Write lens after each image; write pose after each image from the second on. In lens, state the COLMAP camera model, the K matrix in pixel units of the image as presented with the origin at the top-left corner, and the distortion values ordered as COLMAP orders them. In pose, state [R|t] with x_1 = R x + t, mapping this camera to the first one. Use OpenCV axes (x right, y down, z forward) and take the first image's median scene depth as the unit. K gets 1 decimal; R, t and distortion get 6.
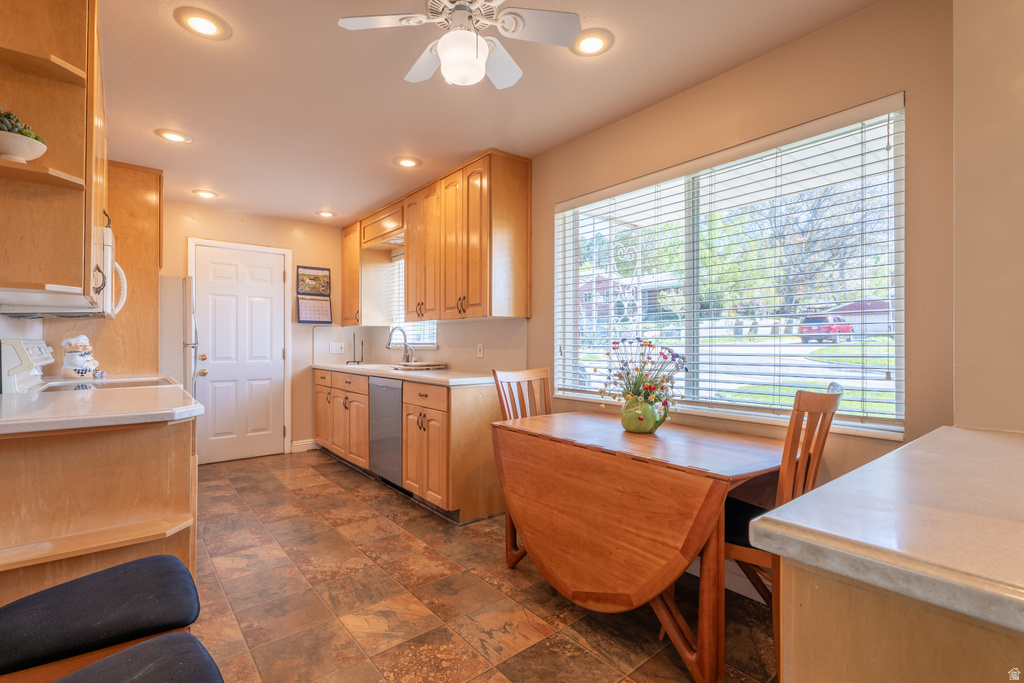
lens RADIAL K [[479.6, 0, 512.0], [0, 479.6, 341.5], [0, 0, 1]] dist [0.002482, -0.000303]
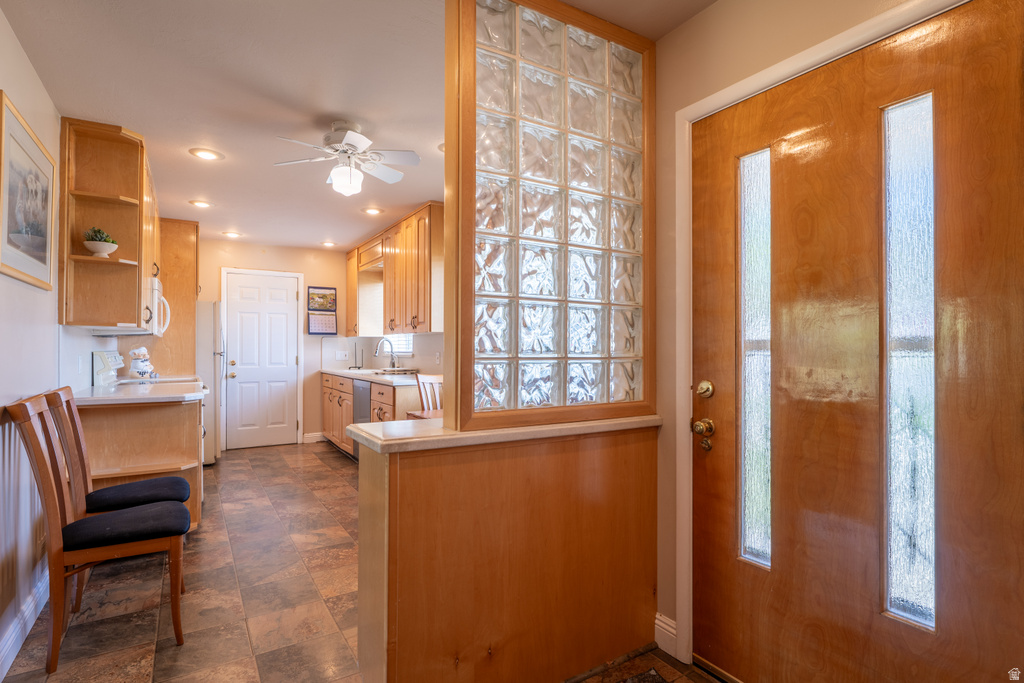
lens RADIAL K [[522.8, 0, 511.9], [0, 522.8, 344.9], [0, 0, 1]] dist [-0.002097, 0.000650]
pose [[0.991621, -0.001013, -0.129178, 0.328686], [0.000740, 0.999997, -0.002160, -0.013987], [0.129180, 0.002047, 0.991619, -0.329003]]
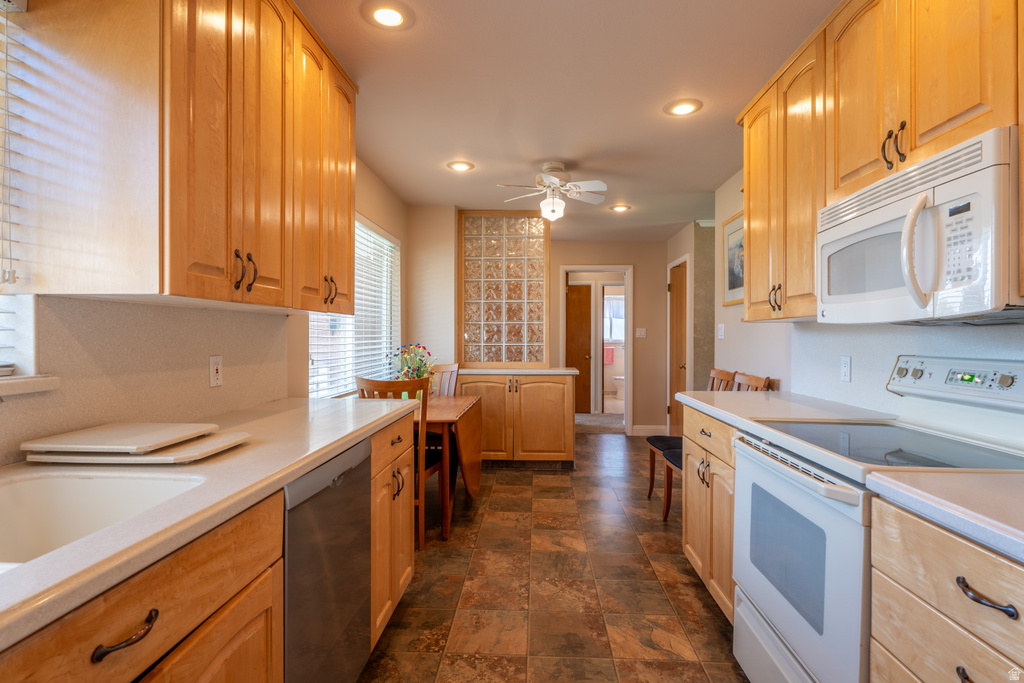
lens RADIAL K [[522.8, 0, 511.9], [0, 522.8, 344.9], [0, 0, 1]] dist [-0.002097, 0.000650]
pose [[-0.743780, -0.014742, 0.668261, -0.705760], [-0.007976, 0.999881, 0.013180, -0.018944], [-0.668376, 0.004473, -0.743810, 1.335347]]
